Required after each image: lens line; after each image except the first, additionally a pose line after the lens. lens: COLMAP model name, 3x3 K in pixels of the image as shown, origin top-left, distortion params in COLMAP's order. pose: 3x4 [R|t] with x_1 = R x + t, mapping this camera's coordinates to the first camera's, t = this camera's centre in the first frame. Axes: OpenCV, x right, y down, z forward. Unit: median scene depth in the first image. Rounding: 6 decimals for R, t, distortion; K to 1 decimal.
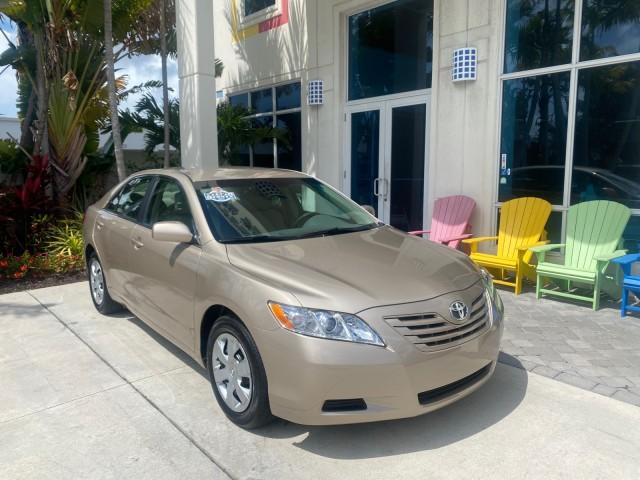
lens RADIAL K [[491.4, 0, 320.0], [0, 491.4, 237.9], [0, 0, 1]] dist [0.006635, -0.007089]
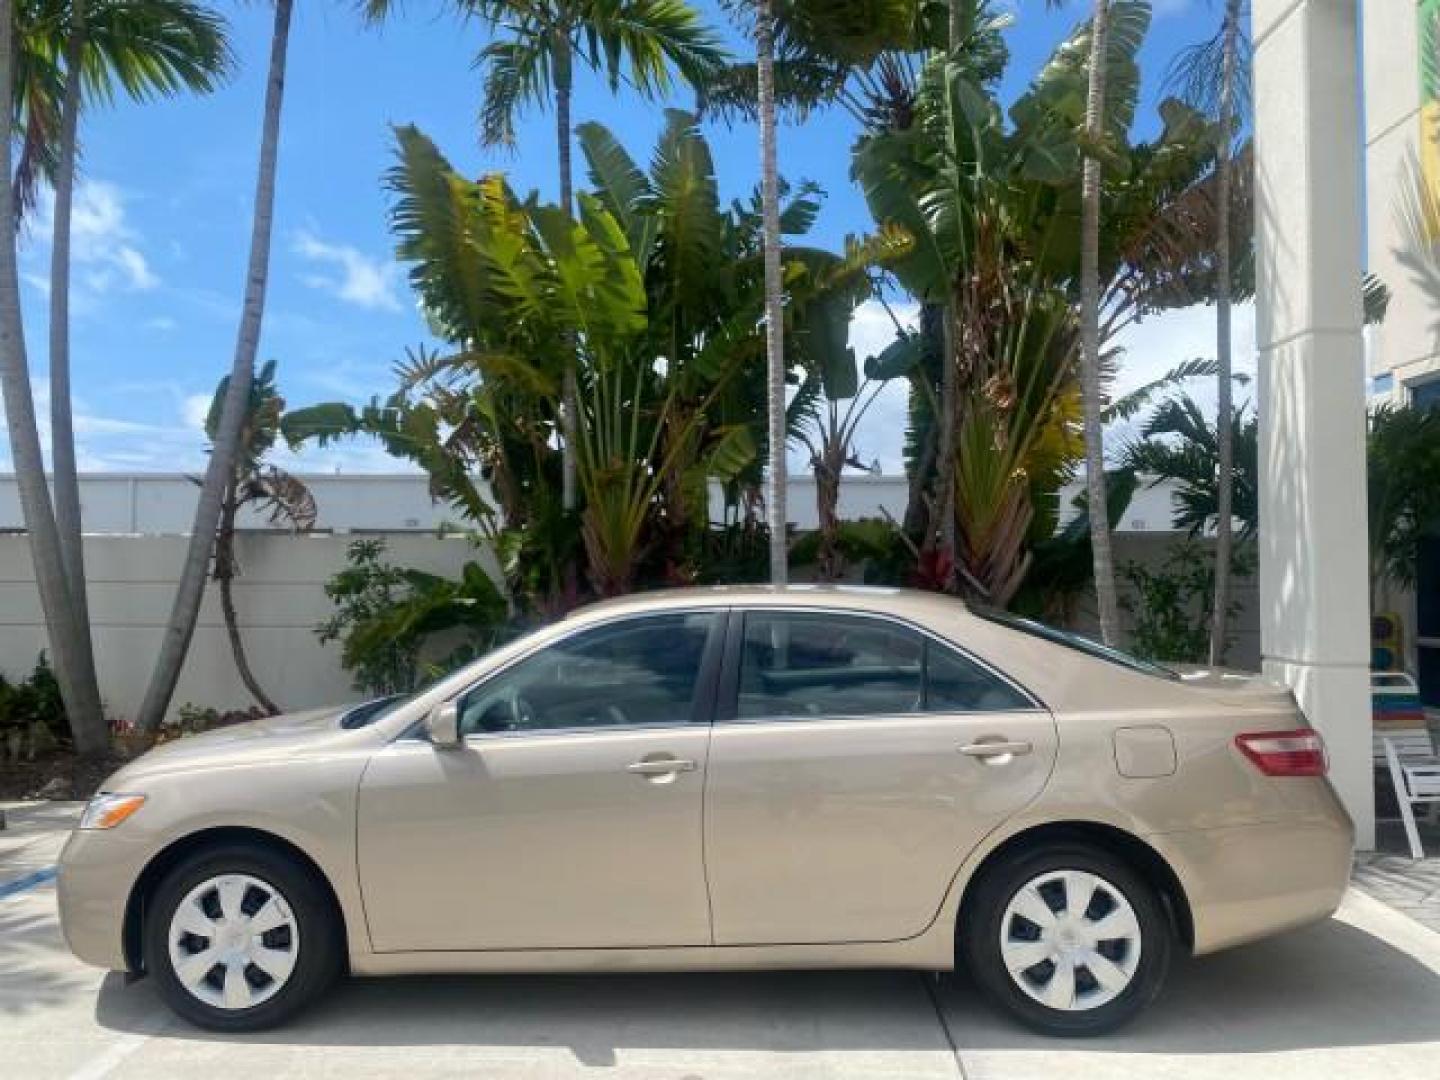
lens RADIAL K [[1098.4, 0, 723.3], [0, 1098.4, 537.2], [0, 0, 1]] dist [0.006779, -0.000031]
pose [[0.741180, -0.018656, -0.671048, -0.016973], [-0.096696, 0.986222, -0.134221, -0.019386], [0.664306, 0.164369, 0.729164, 0.096905]]
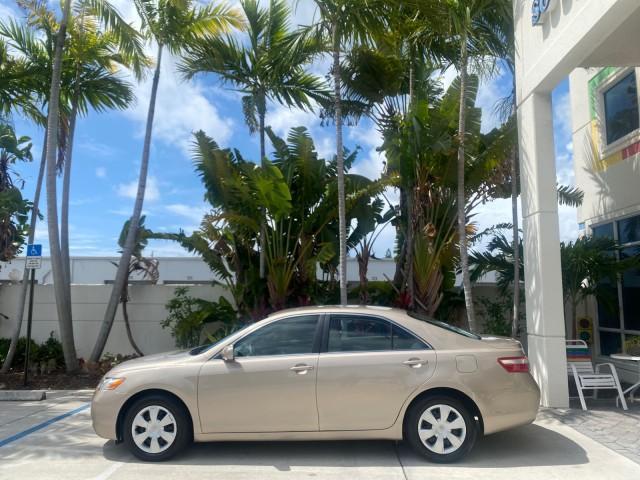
lens RADIAL K [[488.4, 0, 319.2], [0, 488.4, 239.3], [0, 0, 1]] dist [0.005275, 0.001440]
pose [[0.738260, -0.076411, -0.670174, 0.077249], [-0.100350, 0.970063, -0.221149, -0.007625], [0.667009, 0.230518, 0.708491, -0.010072]]
